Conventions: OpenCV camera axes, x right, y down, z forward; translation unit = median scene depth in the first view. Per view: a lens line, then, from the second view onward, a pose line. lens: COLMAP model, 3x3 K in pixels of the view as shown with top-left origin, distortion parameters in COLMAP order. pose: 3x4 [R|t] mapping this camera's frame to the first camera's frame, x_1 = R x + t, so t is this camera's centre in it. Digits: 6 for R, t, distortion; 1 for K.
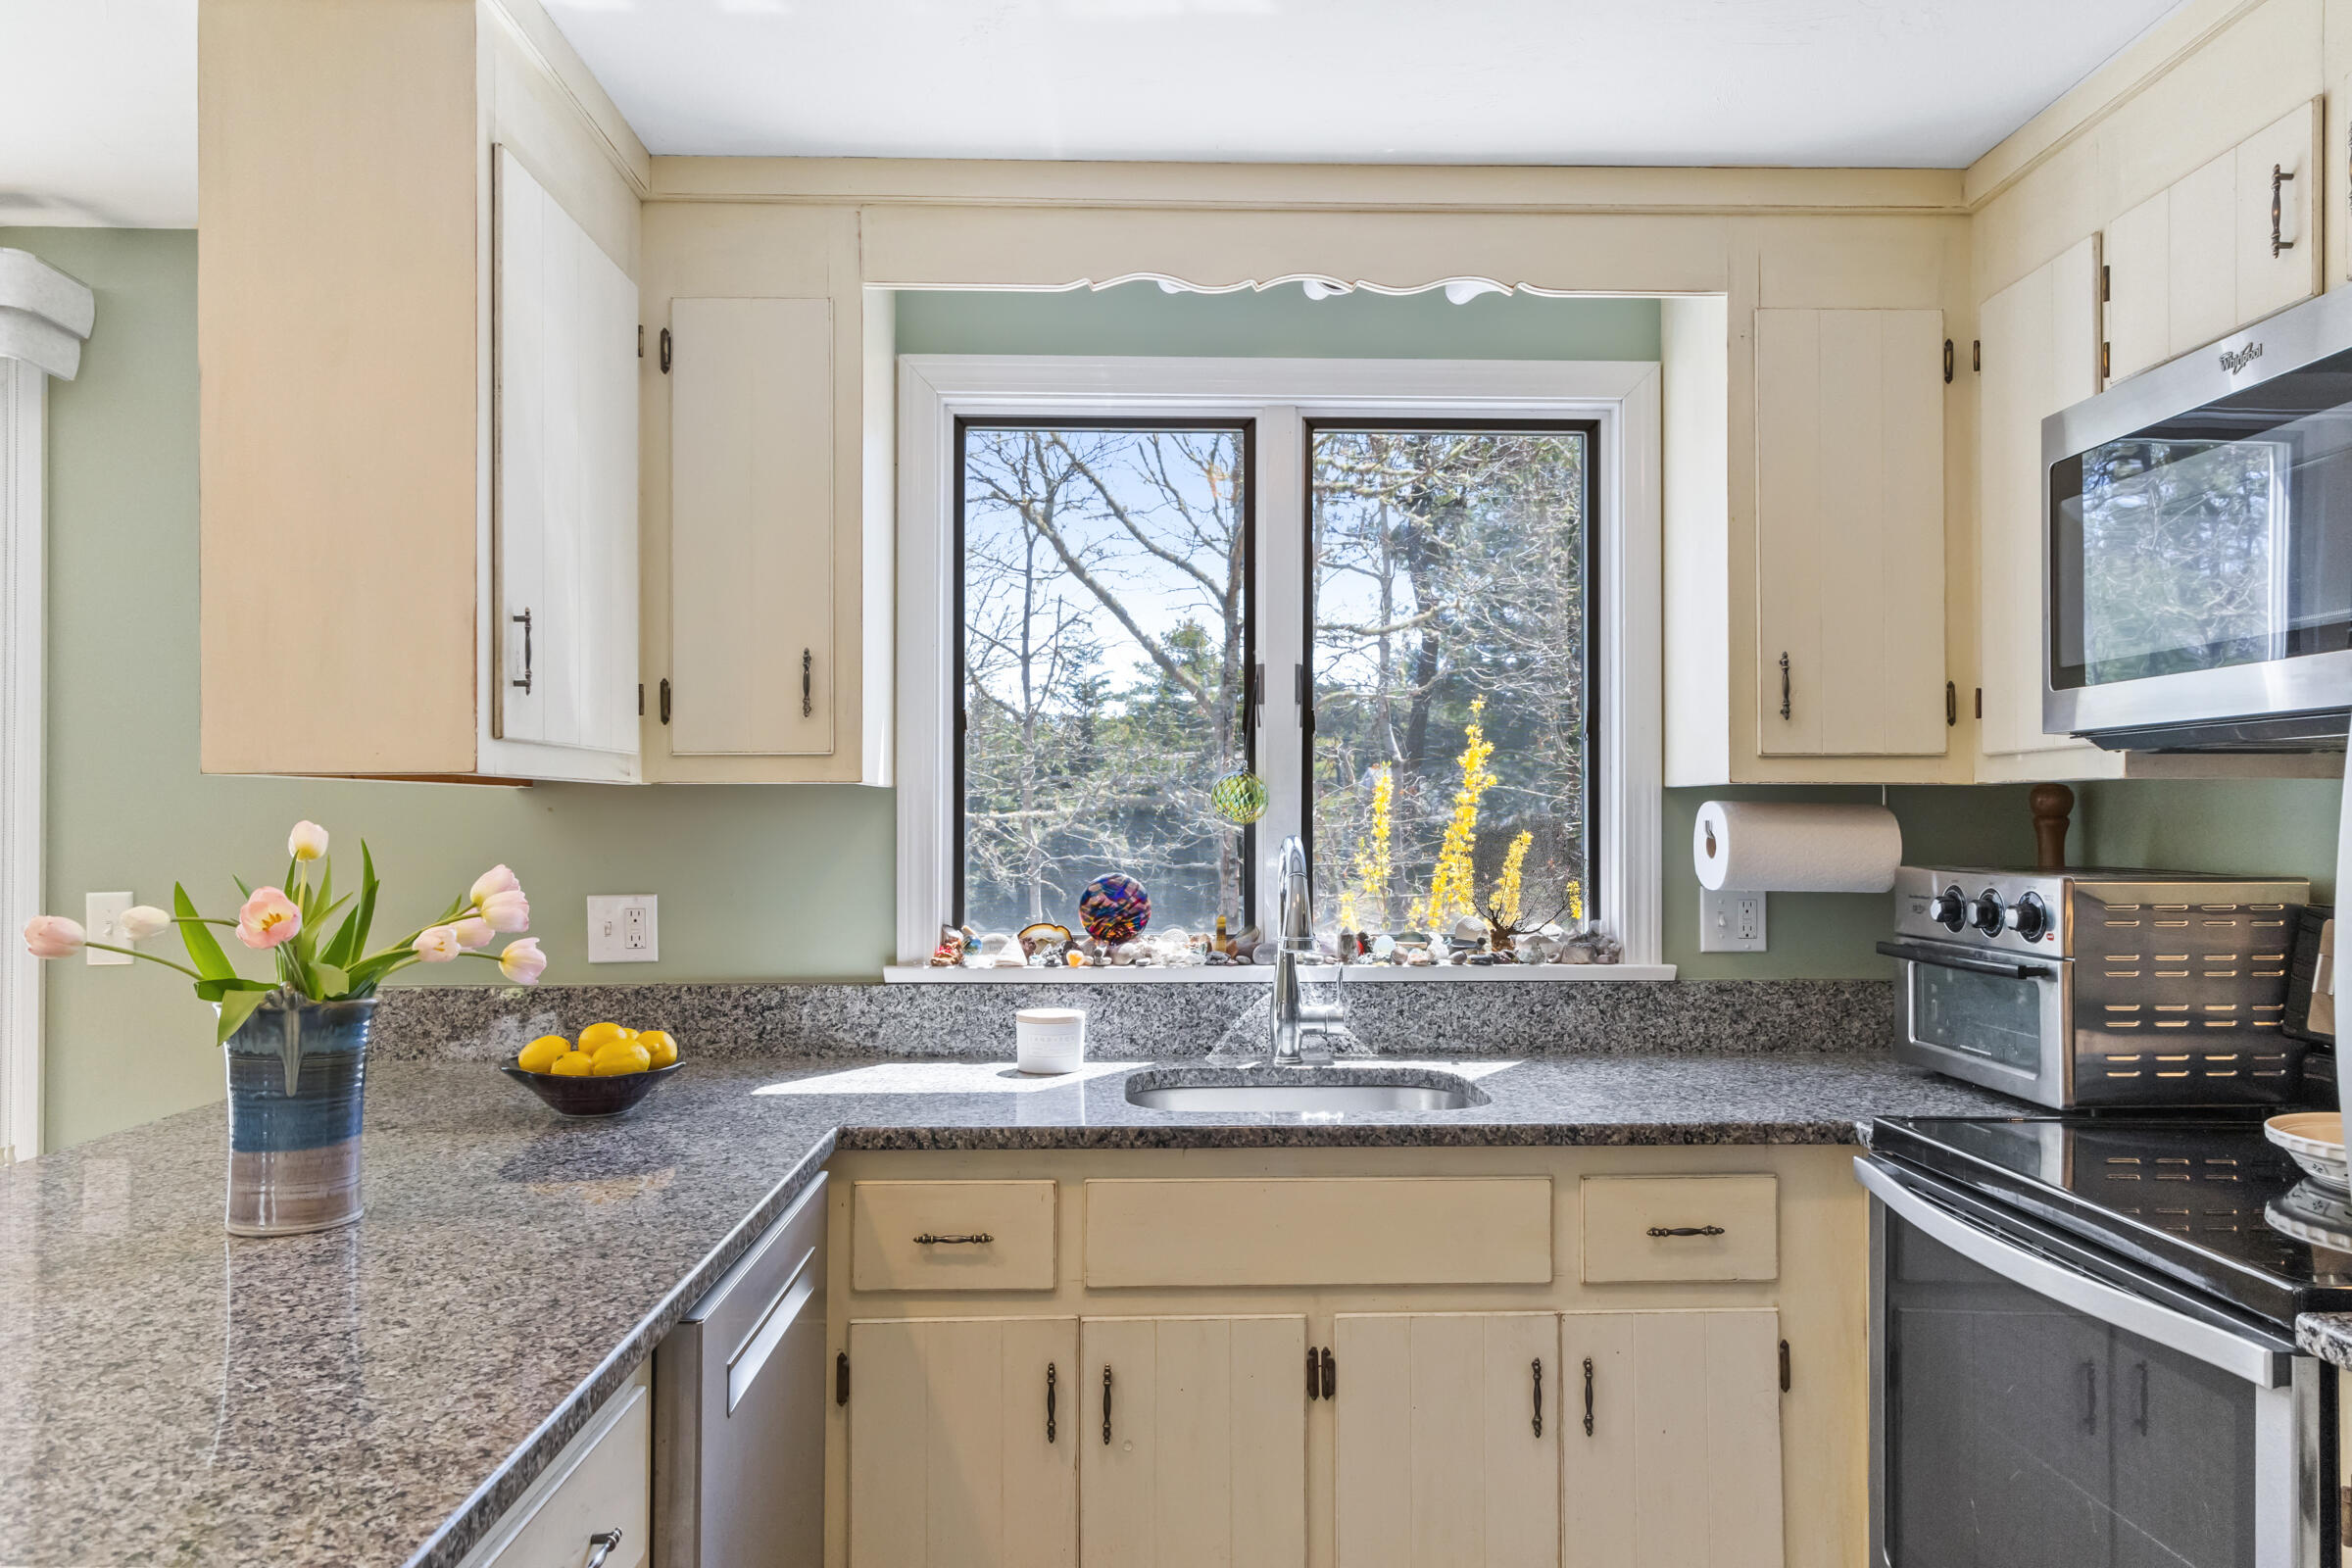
lens RADIAL K [[1606.6, 0, 1177.1], [0, 1606.6, 790.2], [0, 0, 1]] dist [-0.002508, 0.001559]
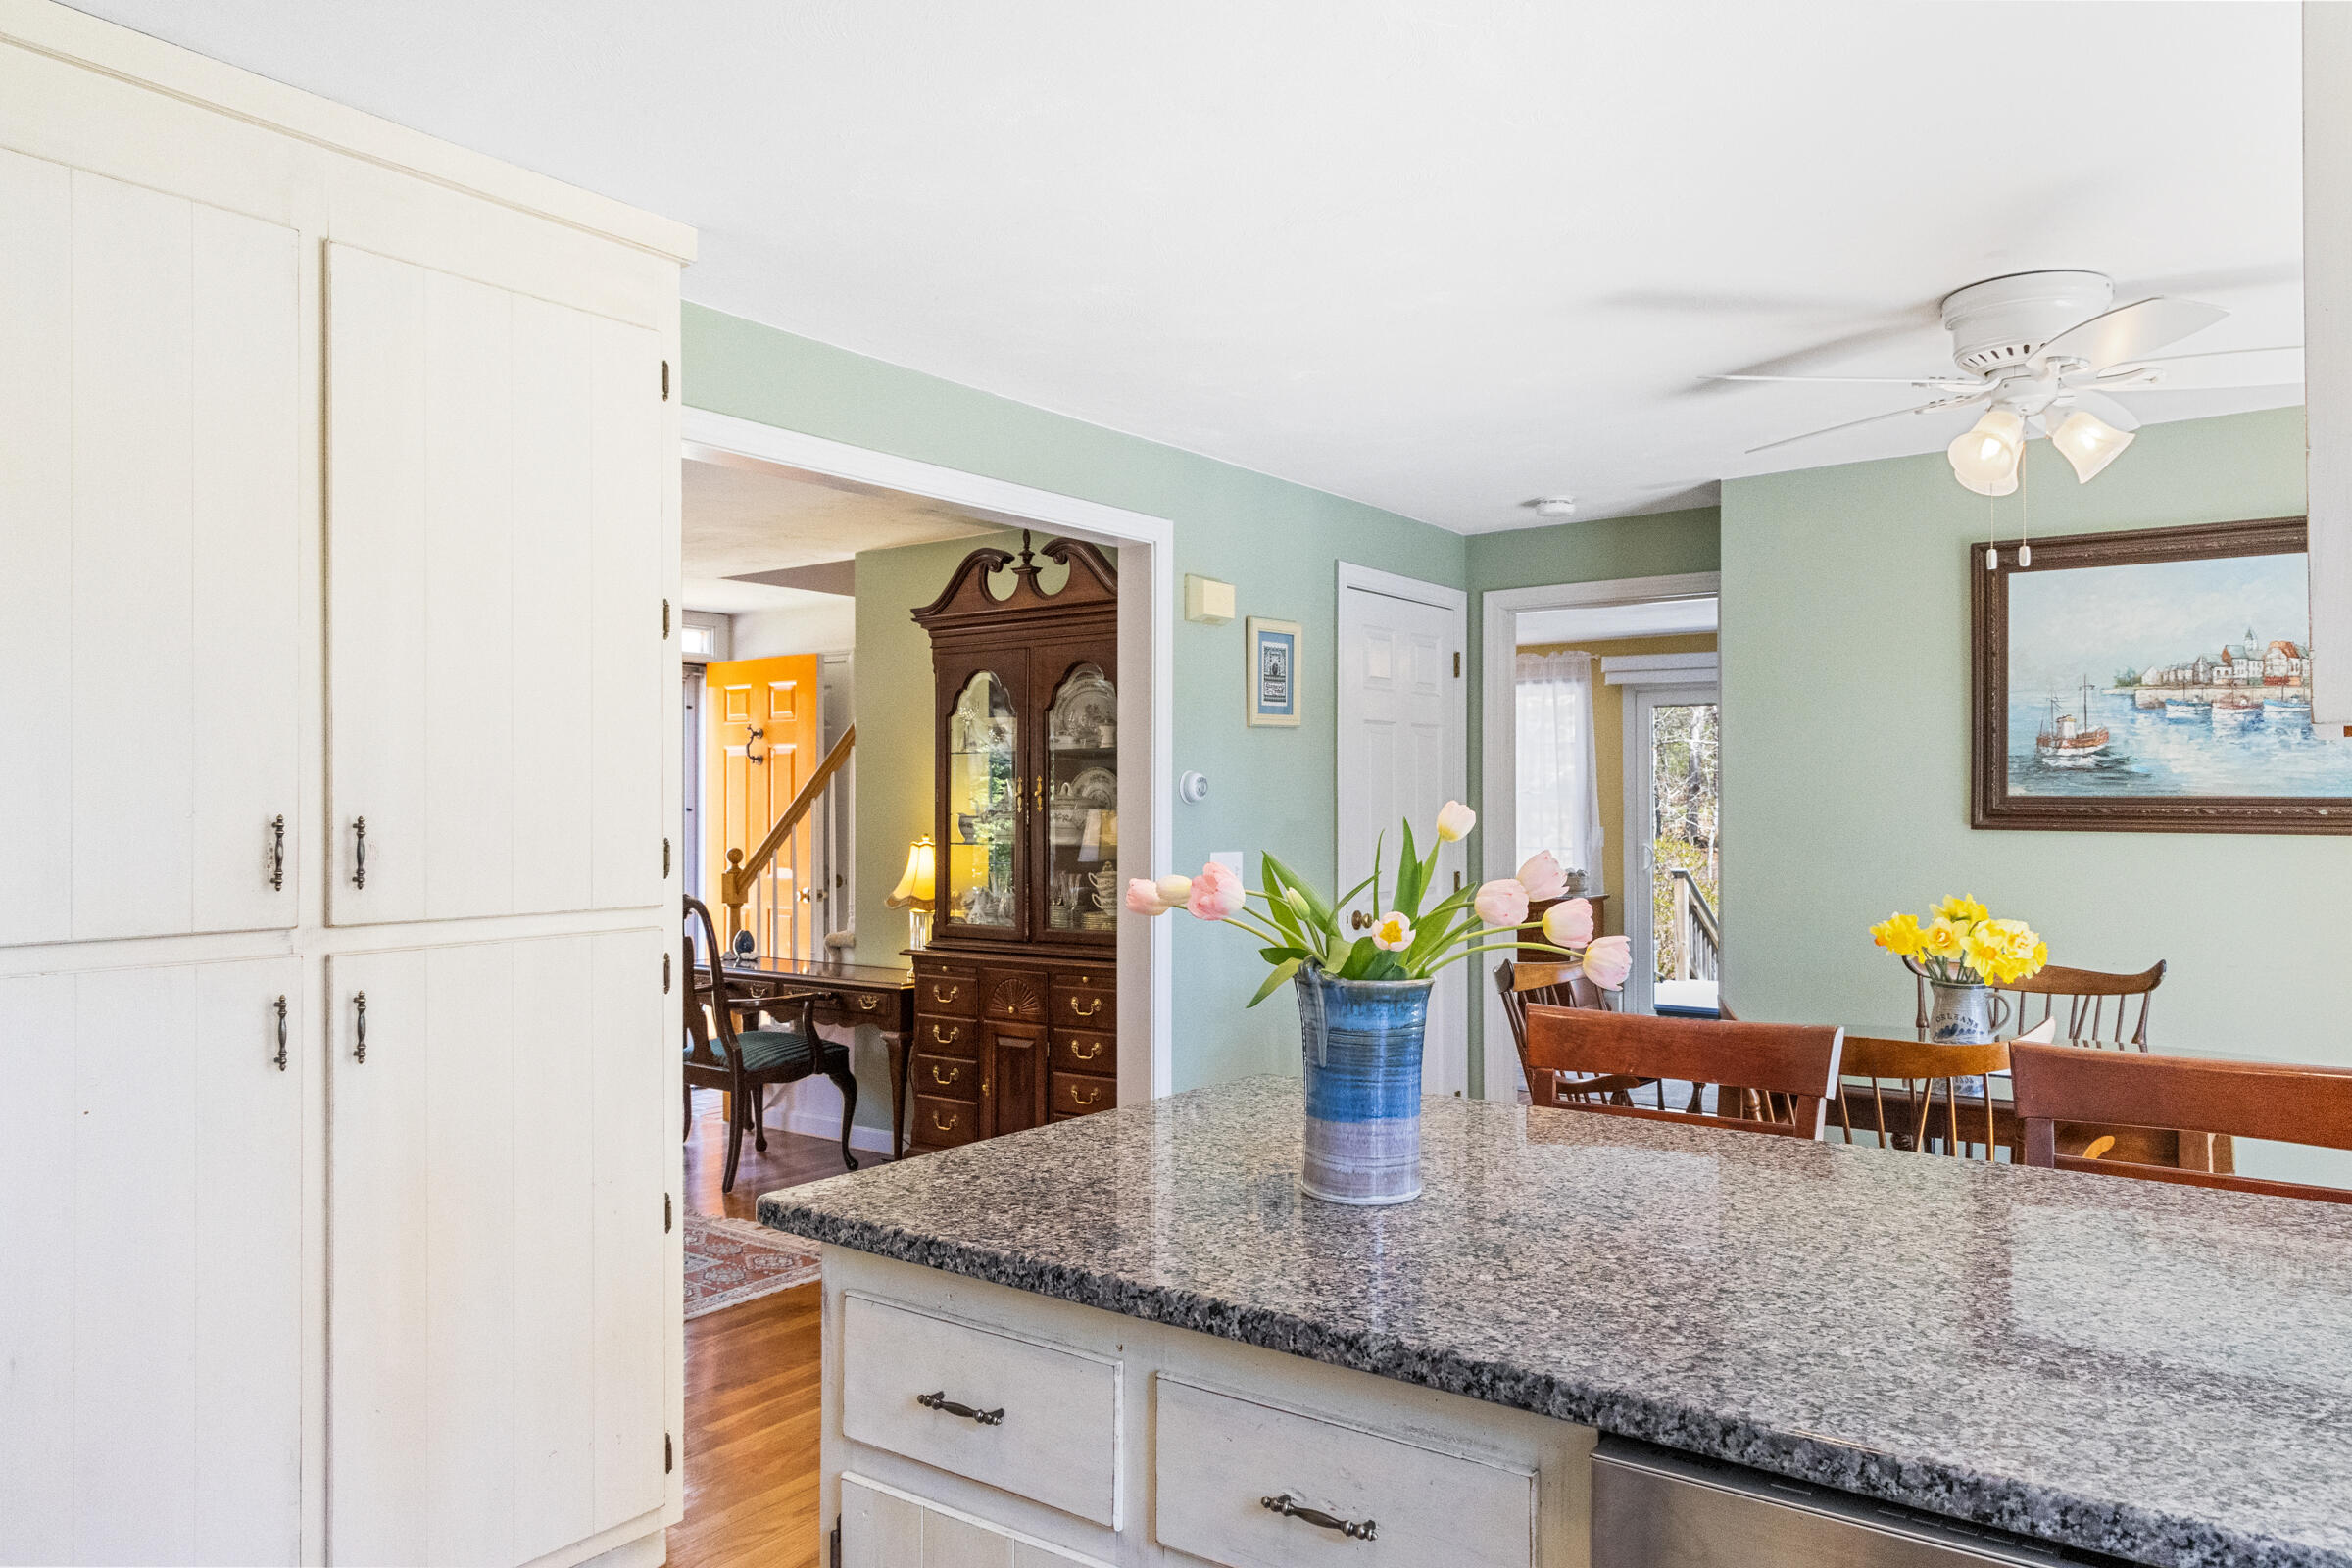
lens RADIAL K [[1606.6, 0, 1178.4], [0, 1606.6, 788.1], [0, 0, 1]] dist [-0.002508, 0.001559]
pose [[-0.604433, -0.007792, -0.796618, 0.463285], [0.005851, 0.999882, -0.014220, 0.031321], [0.796634, -0.013257, -0.604316, 1.445272]]
